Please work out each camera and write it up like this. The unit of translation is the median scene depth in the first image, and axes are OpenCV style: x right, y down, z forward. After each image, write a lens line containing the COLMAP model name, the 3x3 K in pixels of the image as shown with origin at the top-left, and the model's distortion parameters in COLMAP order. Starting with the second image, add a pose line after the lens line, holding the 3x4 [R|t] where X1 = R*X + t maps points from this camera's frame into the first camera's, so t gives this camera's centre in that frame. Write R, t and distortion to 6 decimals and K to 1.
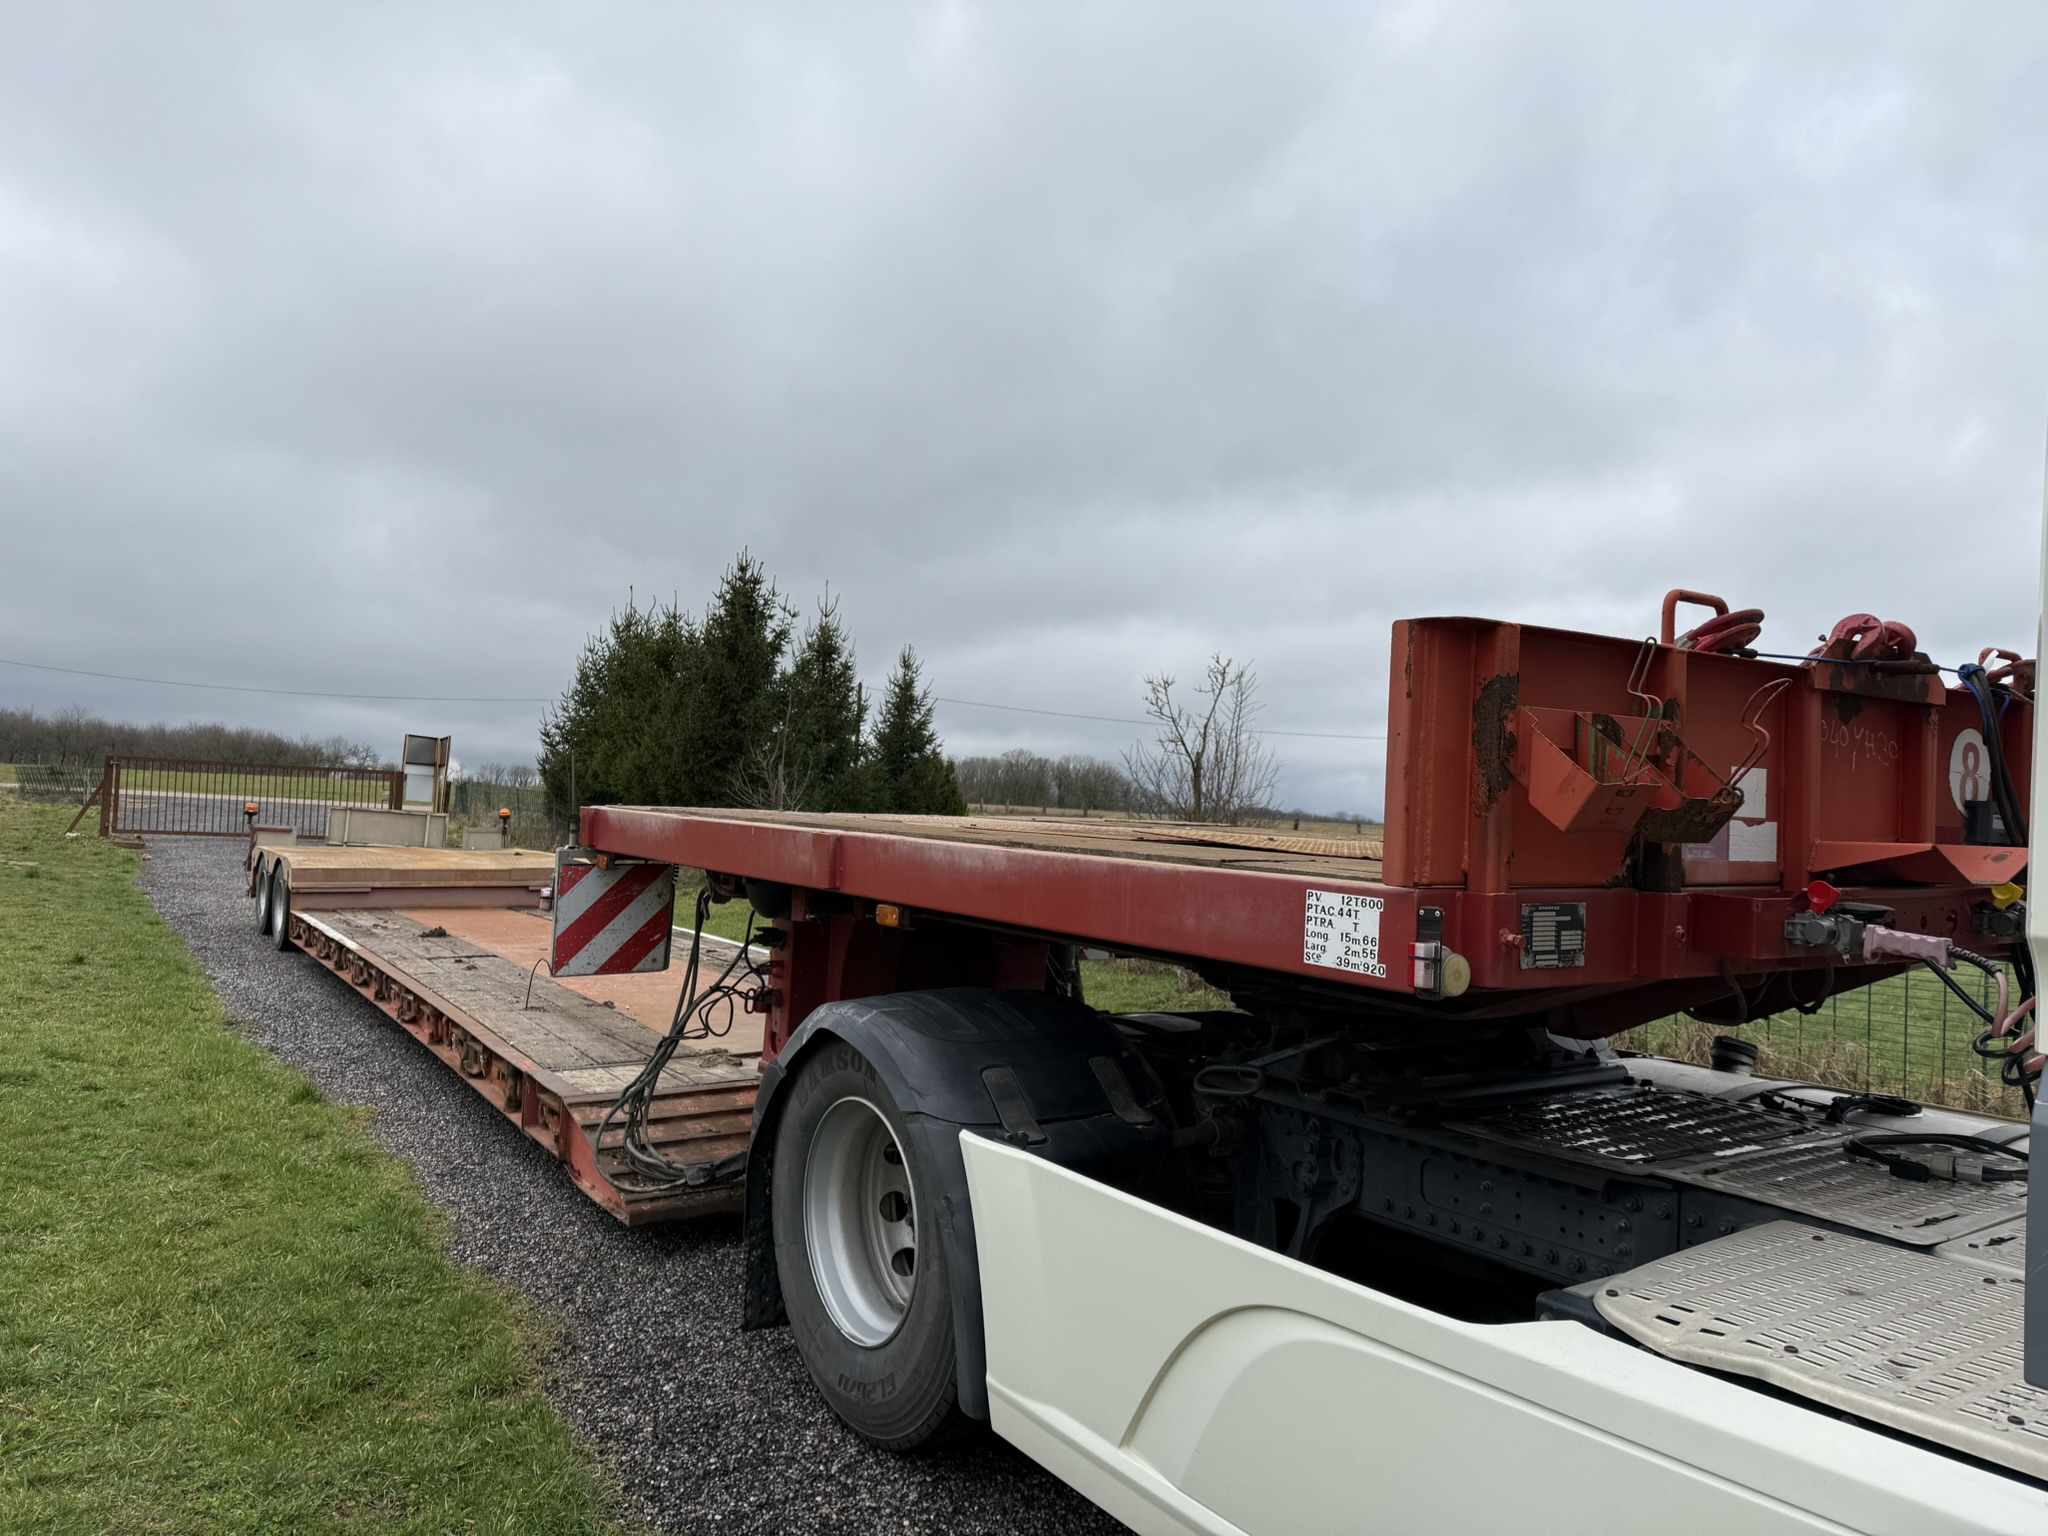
lens RADIAL K [[1427.9, 0, 1024.0], [0, 1427.9, 768.0], [0, 0, 1]] dist [0.143113, -0.219041]
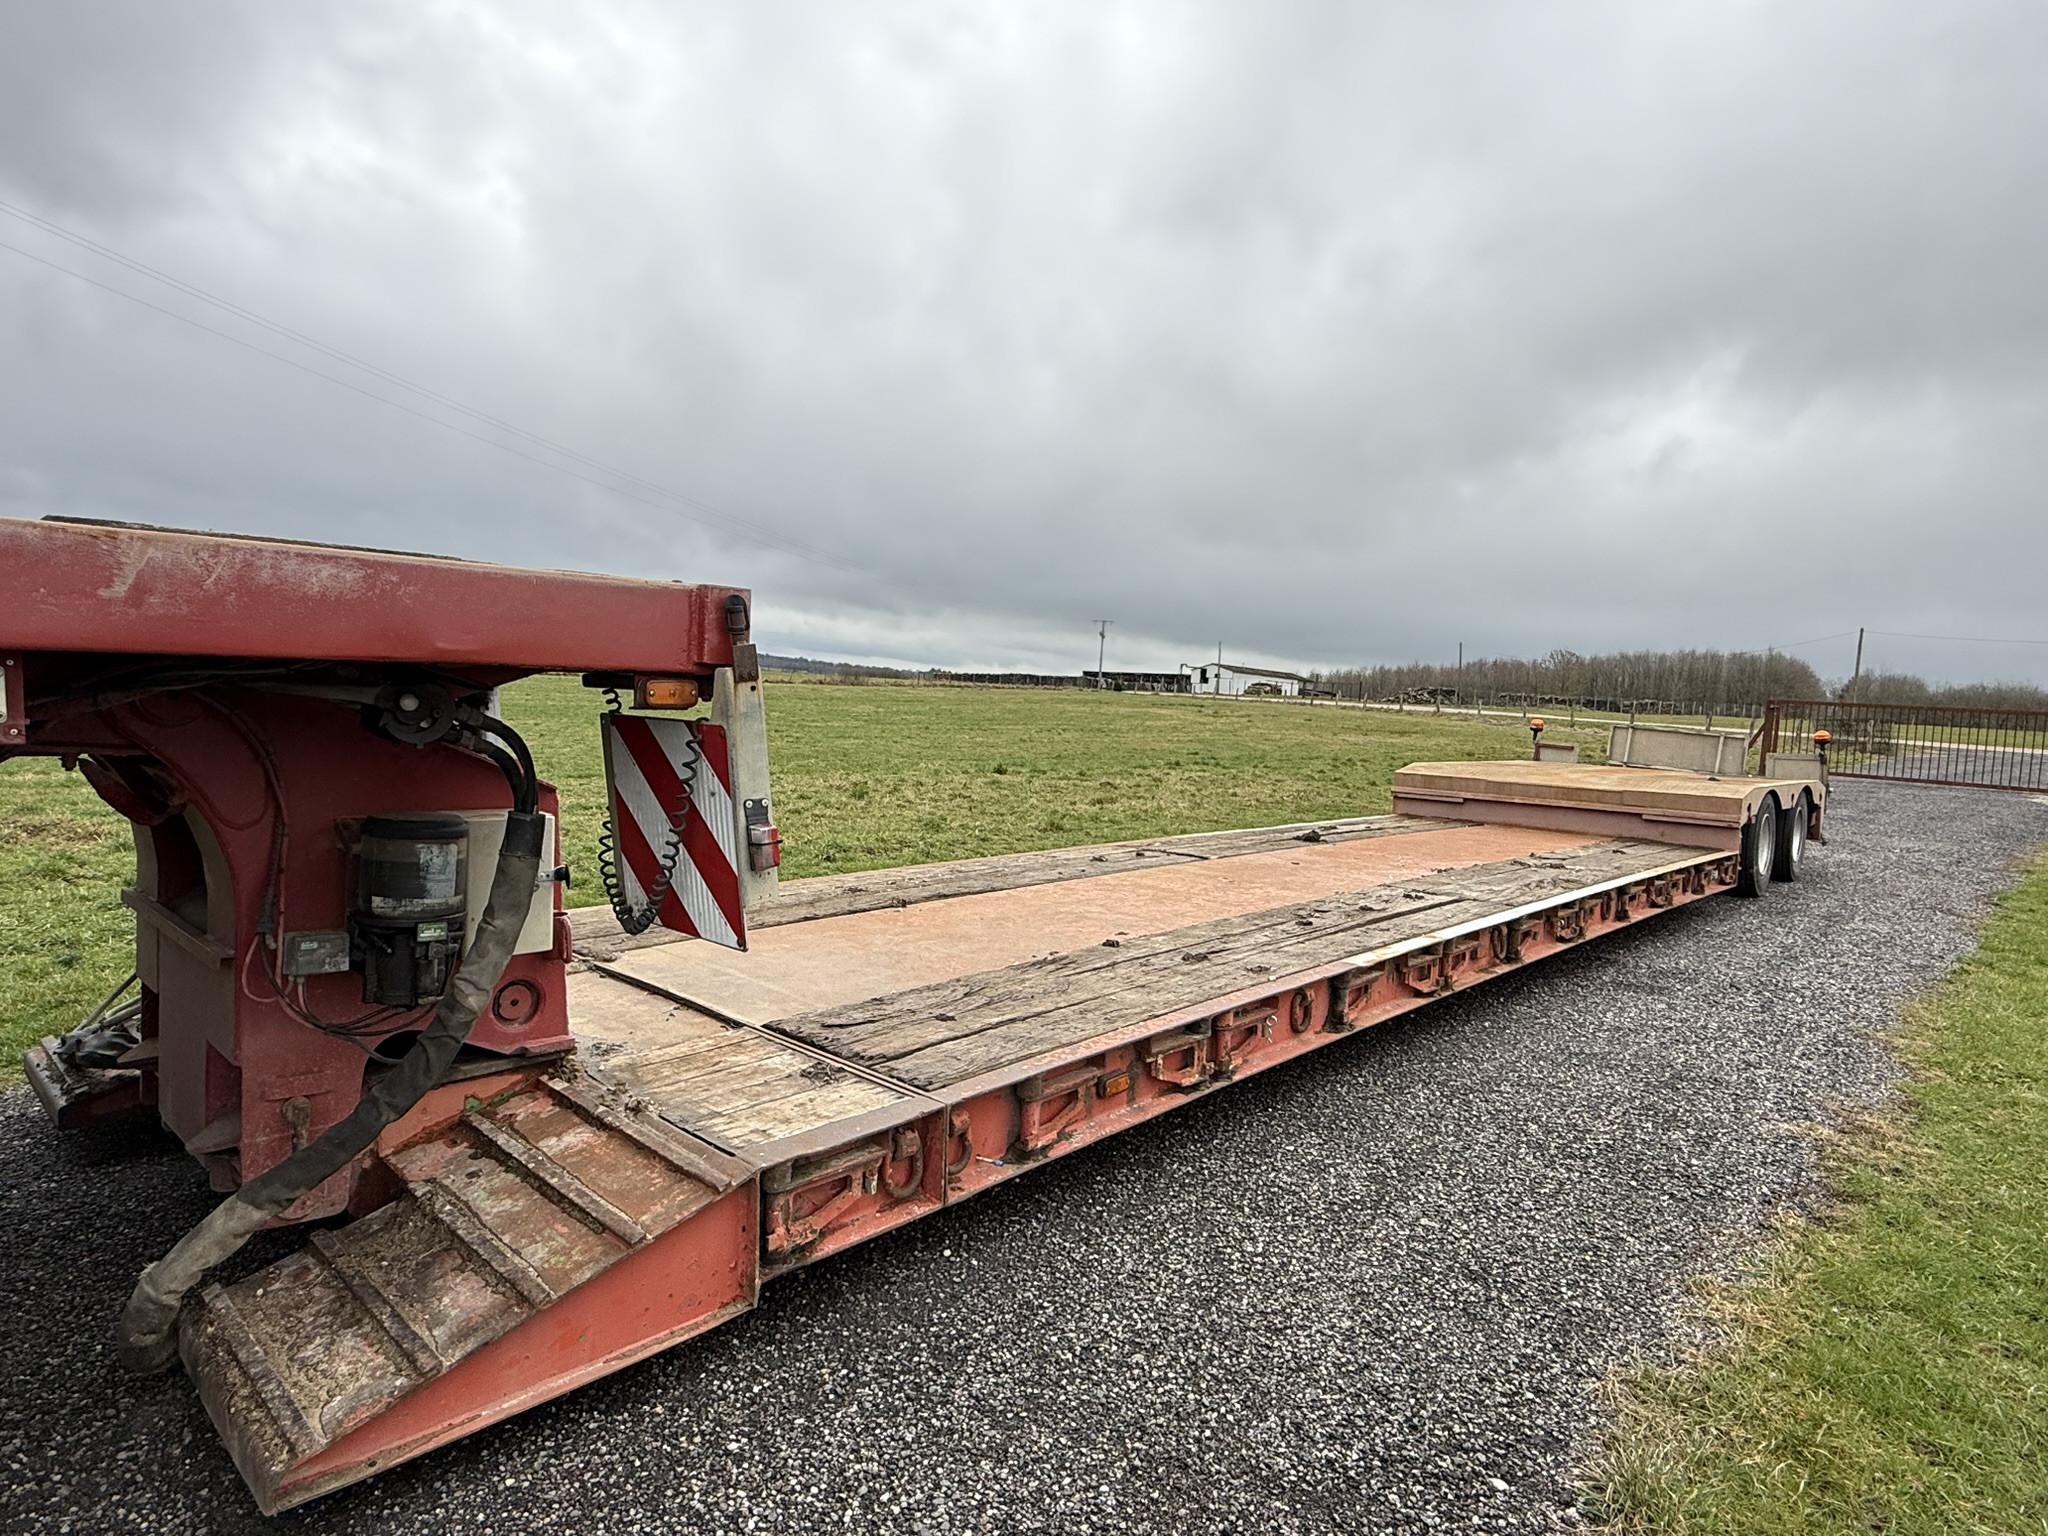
lens RADIAL K [[1164.7, 0, 1013.6], [0, 1164.7, 740.5], [0, 0, 1]] dist [-0.001952, 0.000033]
pose [[0.231636, 0.015950, -0.972672, 0.113039], [-0.012885, 0.999828, 0.013327, 0.020422], [0.972717, 0.009446, 0.231802, 0.286195]]
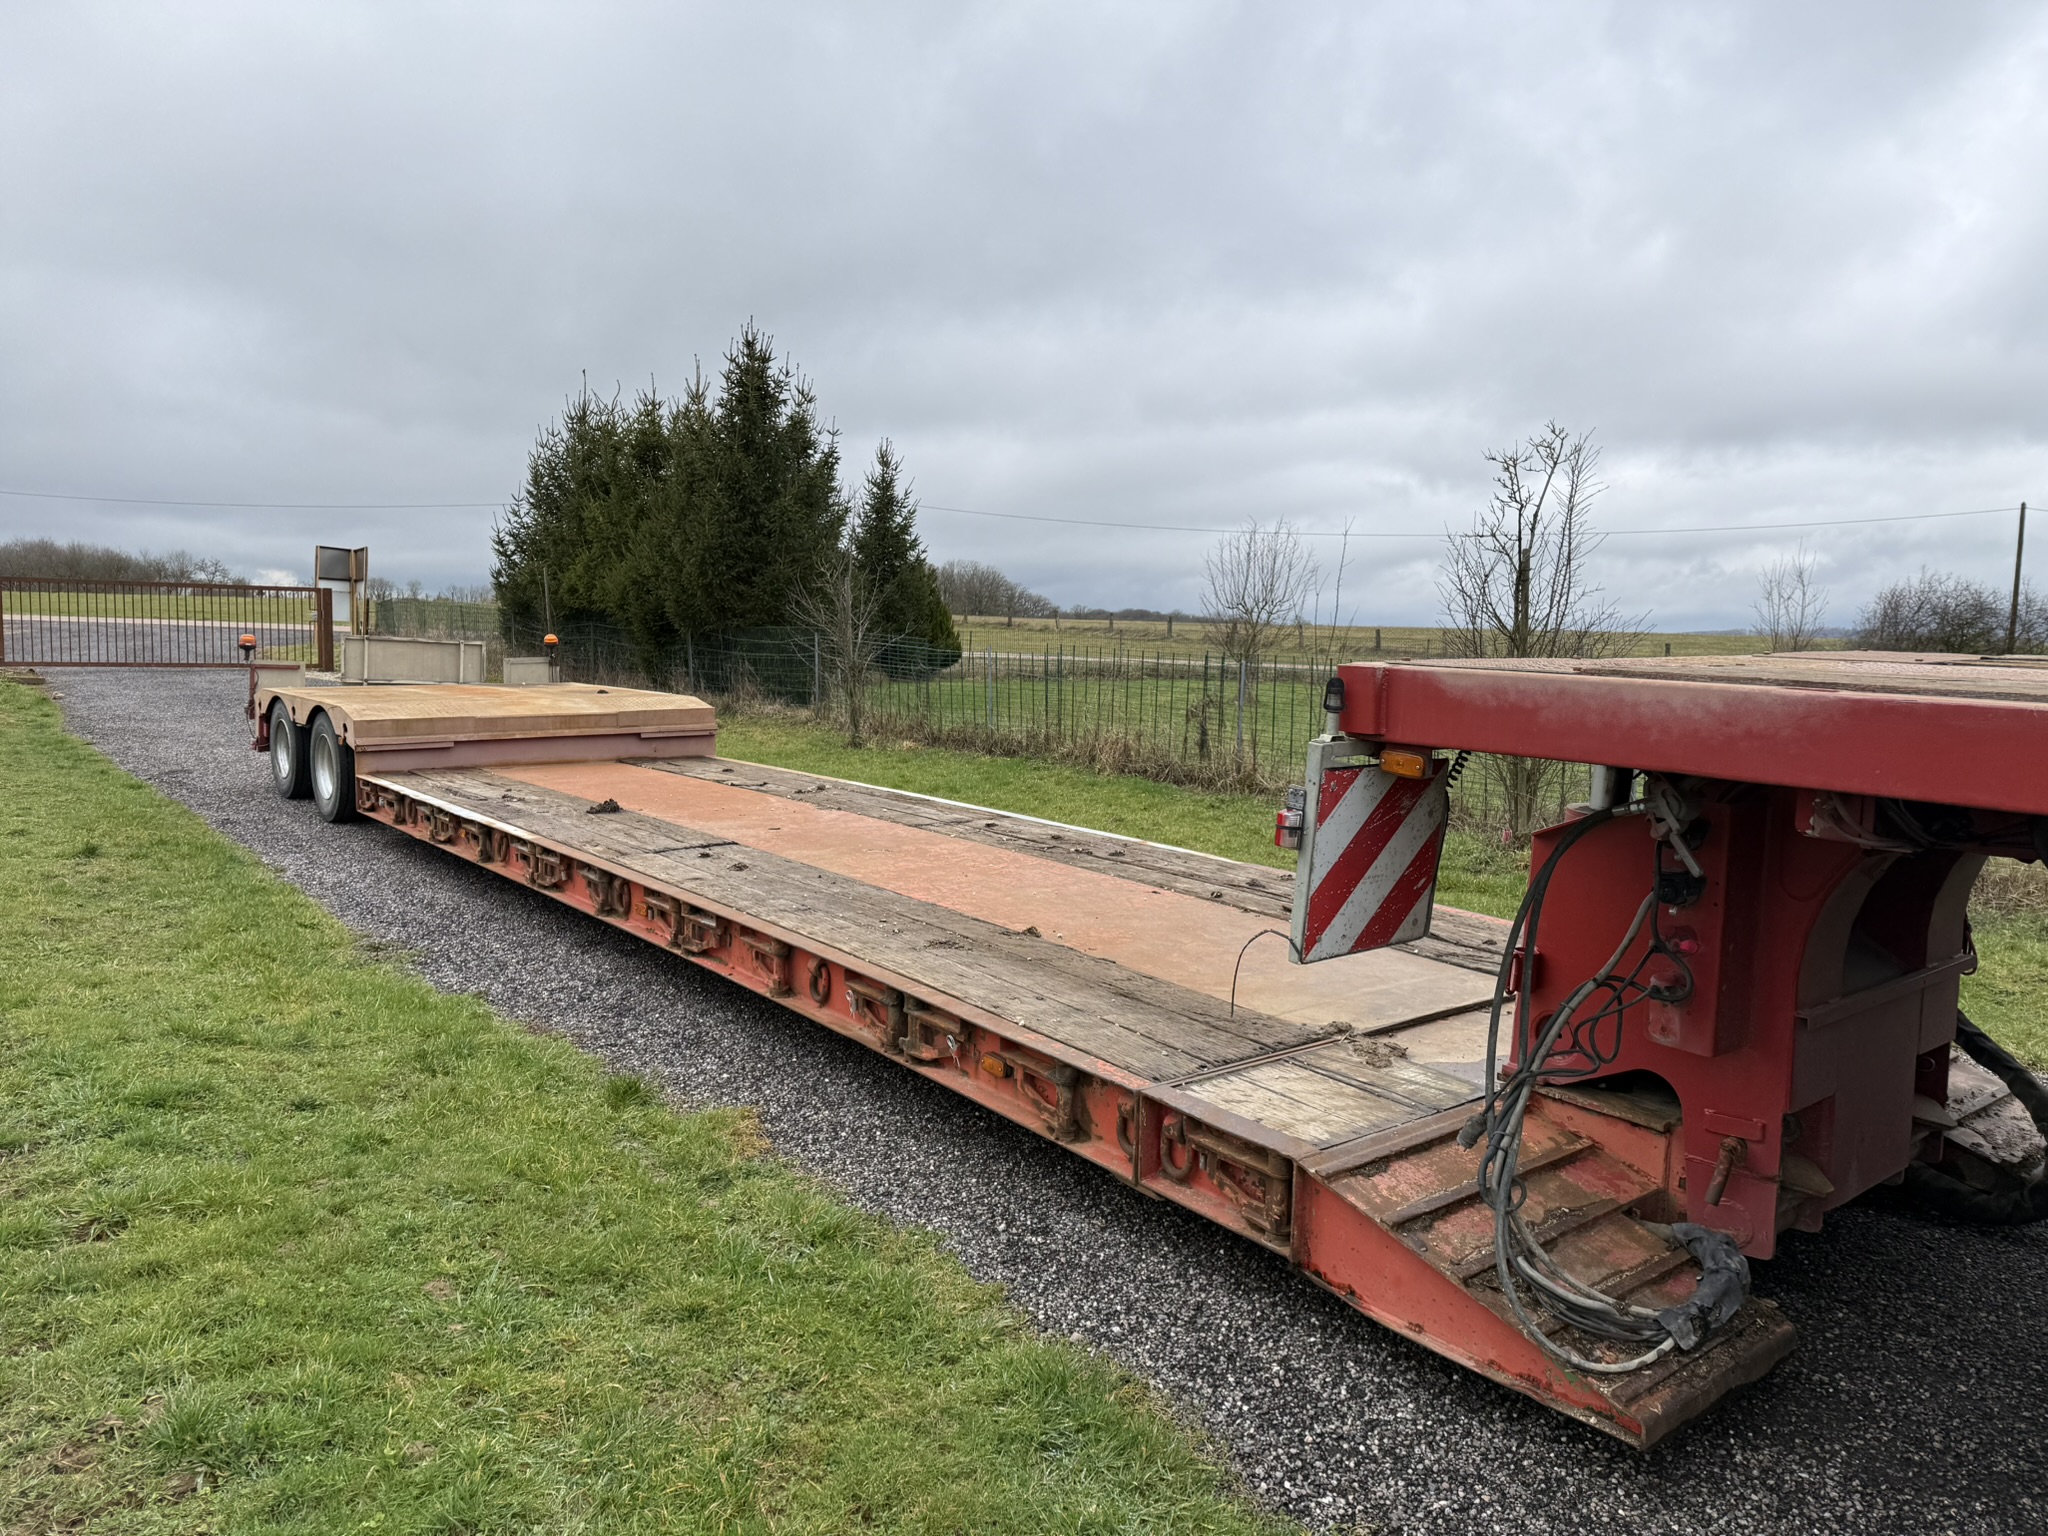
lens RADIAL K [[1427.9, 0, 1024.0], [0, 1427.9, 768.0], [0, 0, 1]] dist [0.143113, -0.219041]
pose [[0.996479, -0.029277, 0.078563, -0.107395], [0.018413, 0.990592, 0.135605, -0.002475], [-0.081794, -0.133681, 0.987643, 0.104132]]
